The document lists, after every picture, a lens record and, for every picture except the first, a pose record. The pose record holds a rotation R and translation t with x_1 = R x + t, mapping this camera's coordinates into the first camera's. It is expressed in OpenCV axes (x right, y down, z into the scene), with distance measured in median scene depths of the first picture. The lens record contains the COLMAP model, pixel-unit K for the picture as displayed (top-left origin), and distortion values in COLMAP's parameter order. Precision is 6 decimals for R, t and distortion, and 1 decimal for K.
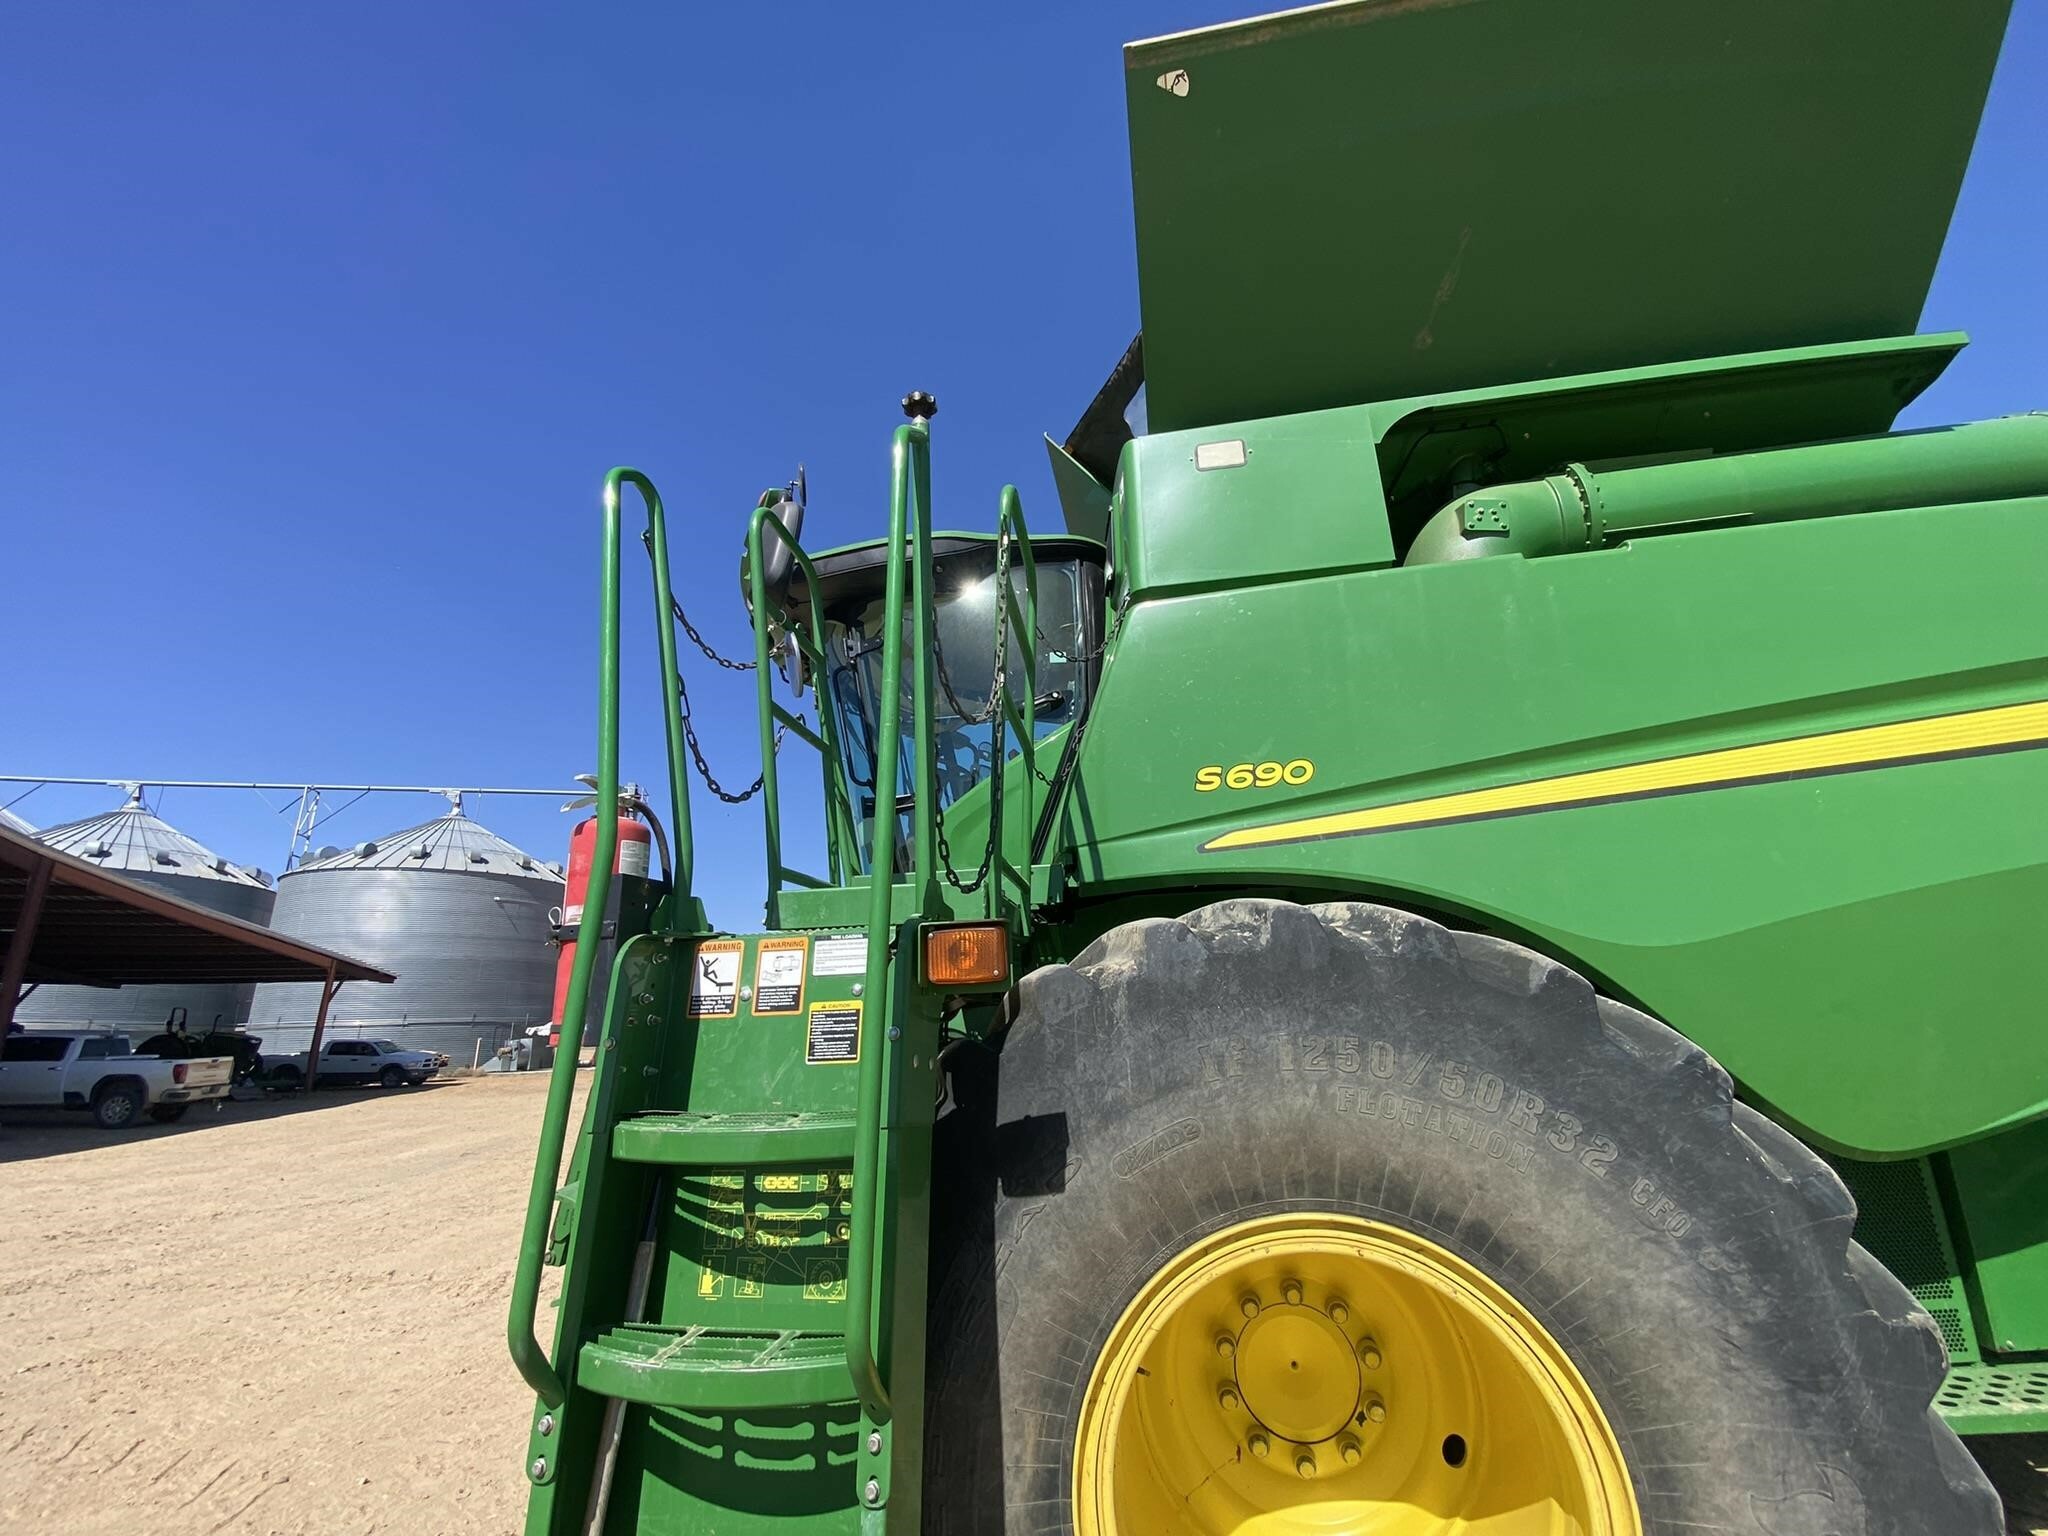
lens RADIAL K [[828.8, 0, 1023.7], [0, 828.8, 768.1], [0, 0, 1]] dist [0.012613, -0.016327]
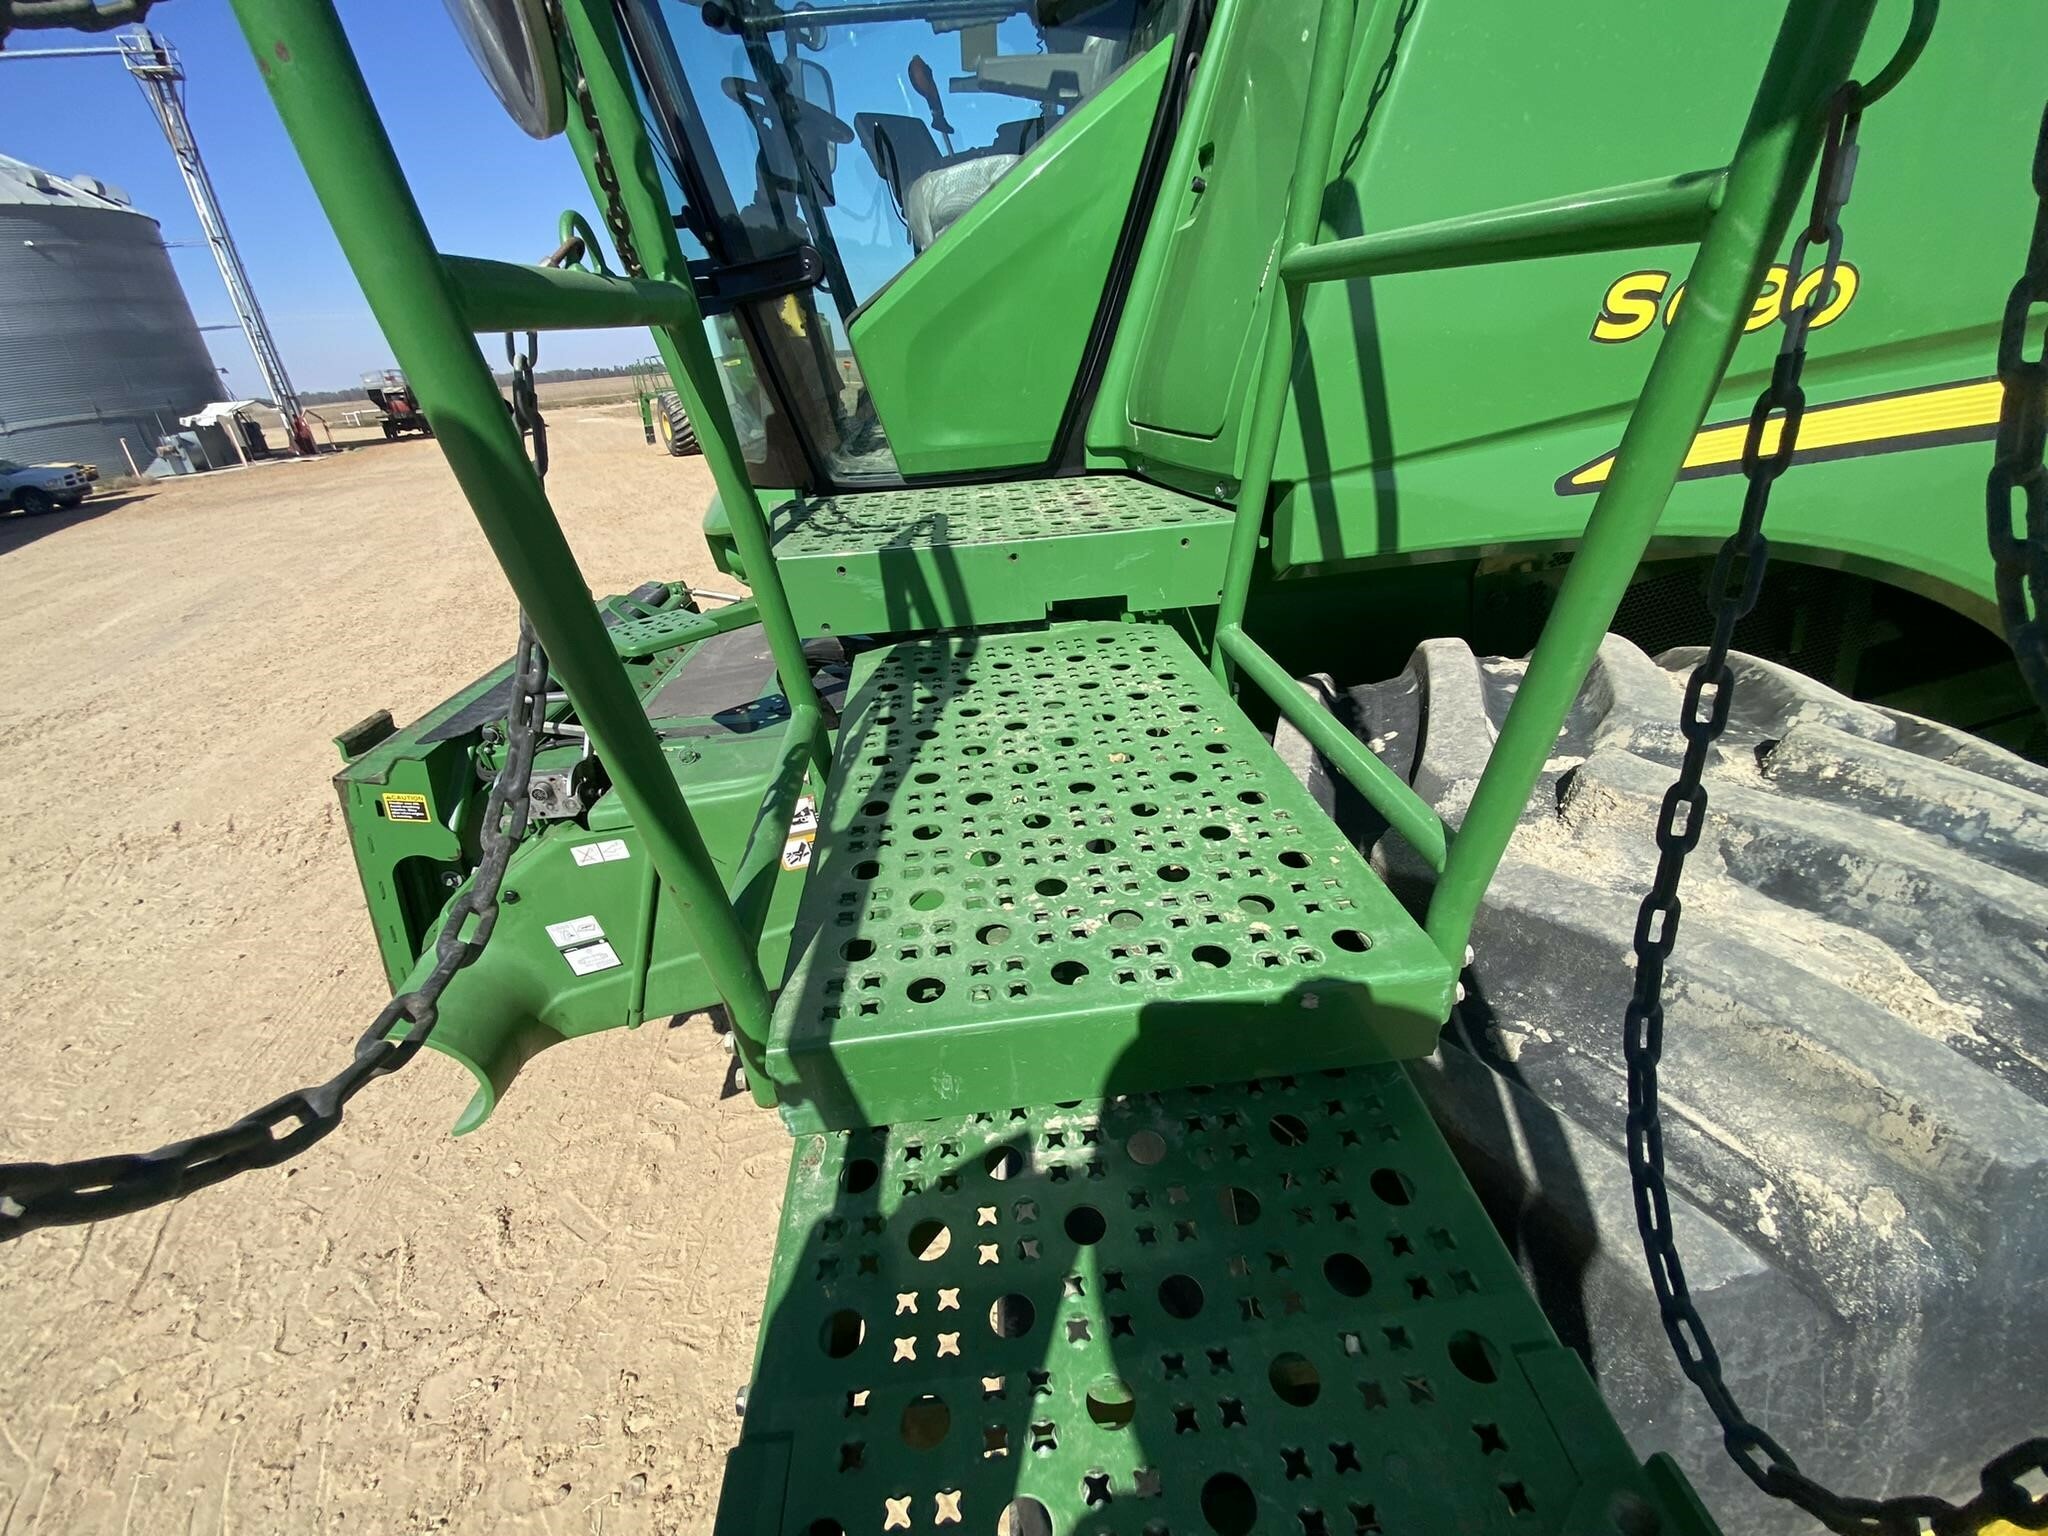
lens RADIAL K [[842.7, 0, 1021.1], [0, 842.7, 763.7], [0, 0, 1]] dist [-0.003828, -0.010595]
pose [[0.971961, -0.139757, 0.189104, -0.319786], [-0.027274, 0.731776, 0.680999, -0.164236], [-0.233556, -0.667062, 0.707446, 1.018606]]
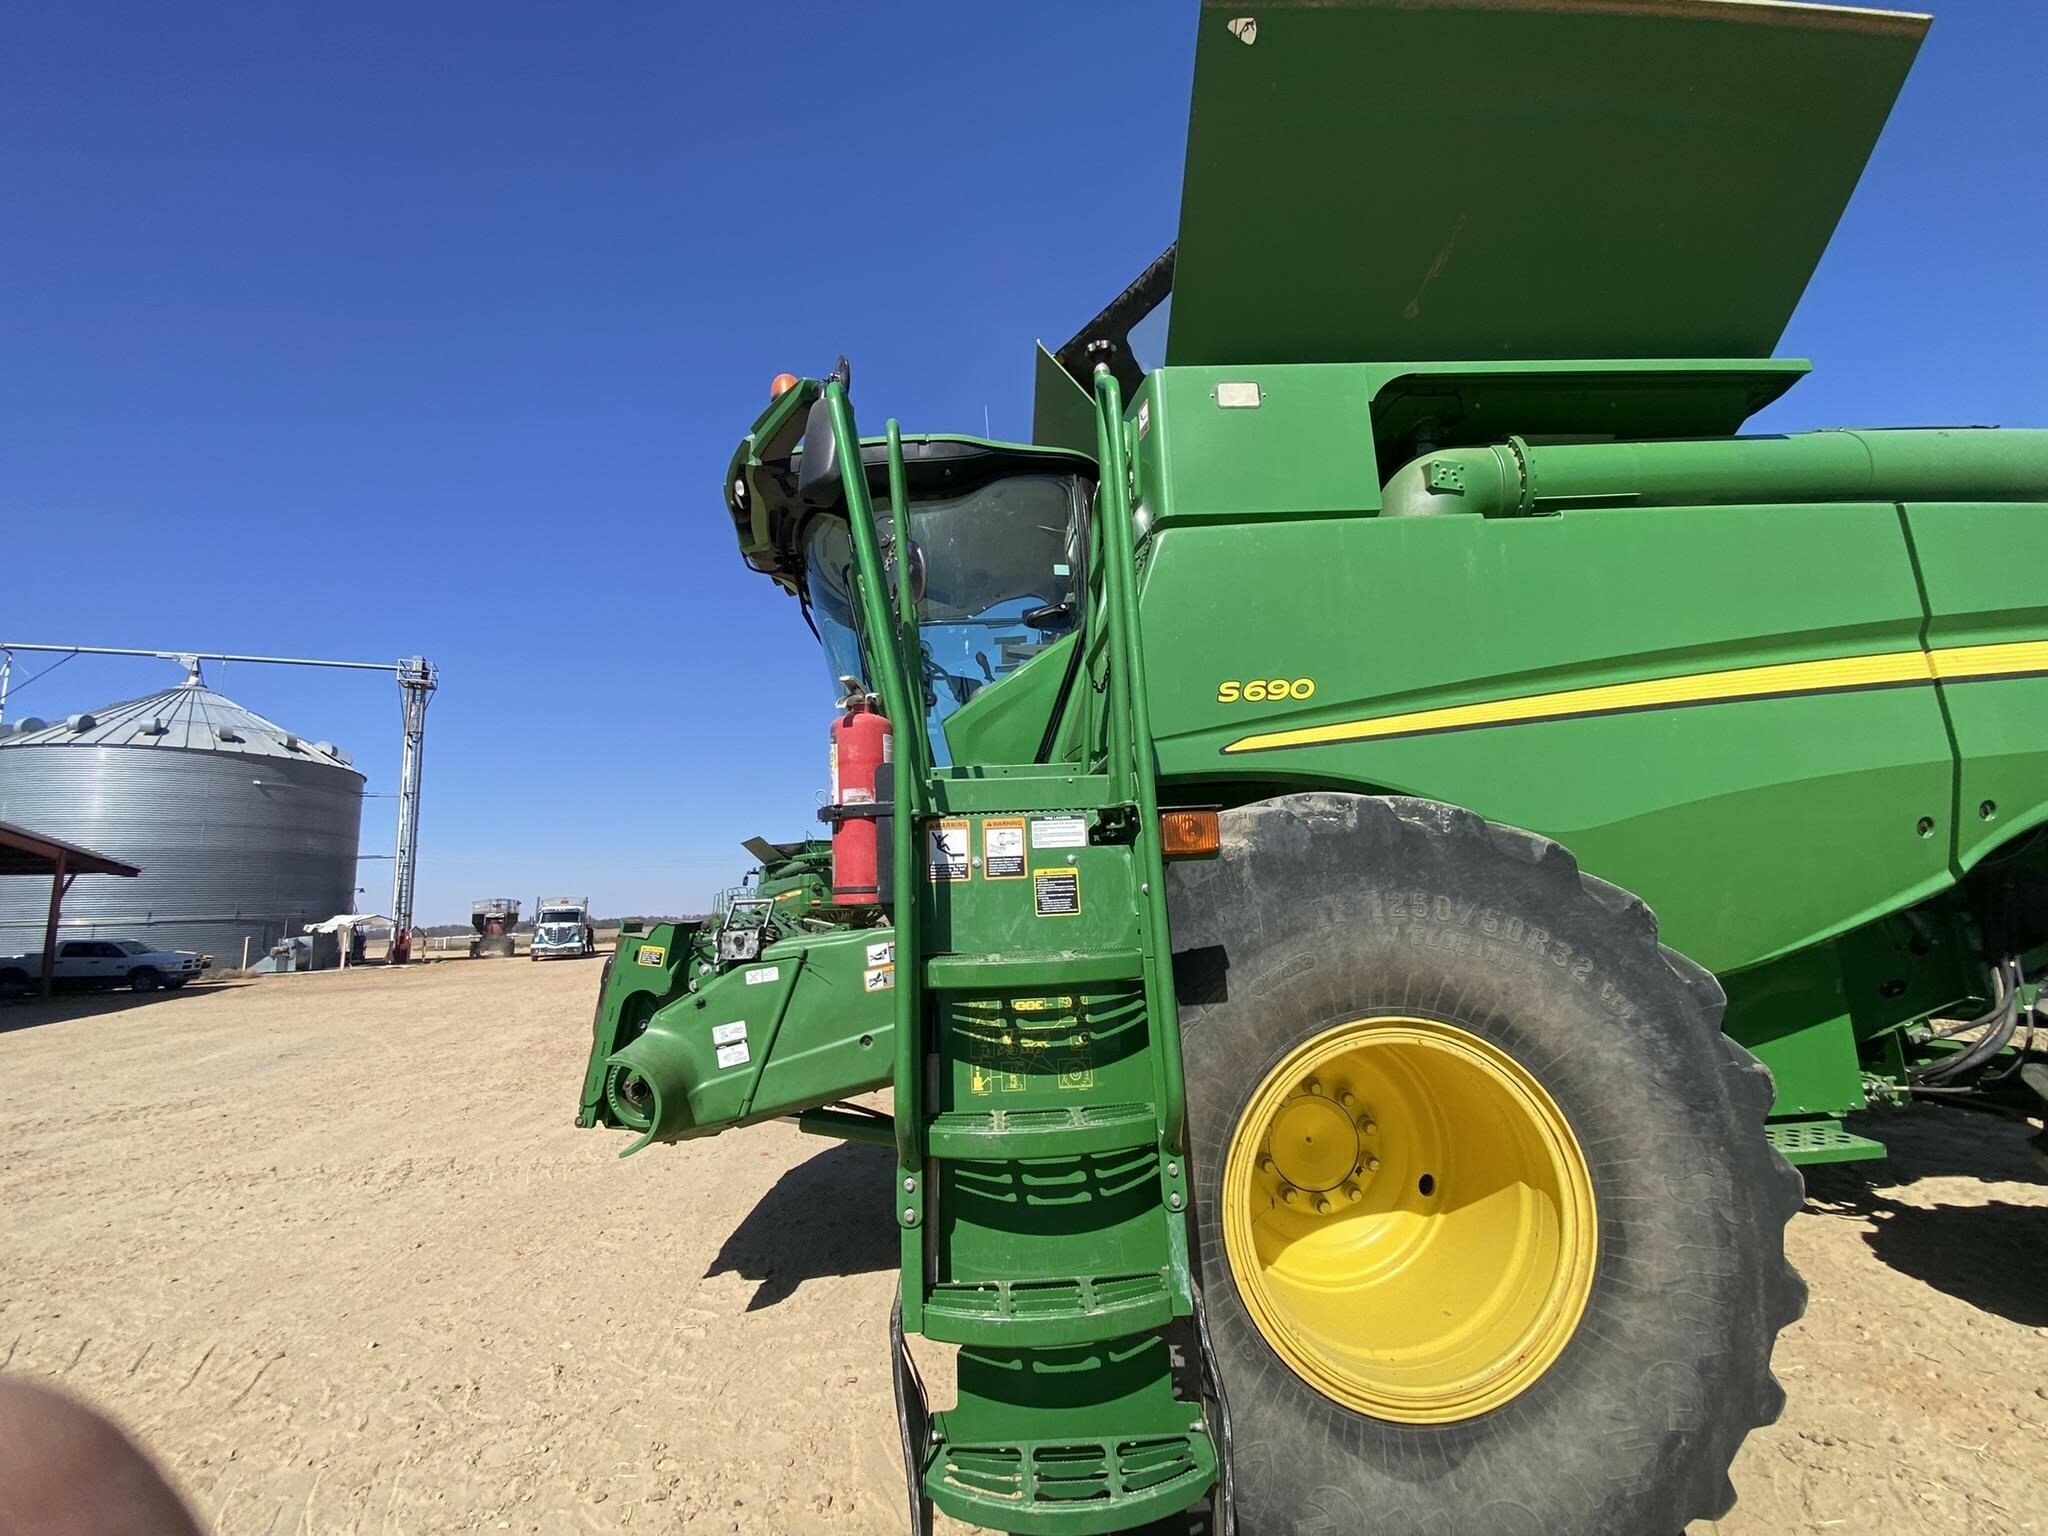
lens RADIAL K [[828.8, 0, 1021.3], [0, 828.8, 766.3], [0, 0, 1]] dist [0.012613, -0.016327]
pose [[0.980086, 0.020036, 0.197558, -0.488832], [-0.044355, 0.991848, 0.119454, -0.013938], [-0.193554, -0.125838, 0.972986, -0.158810]]
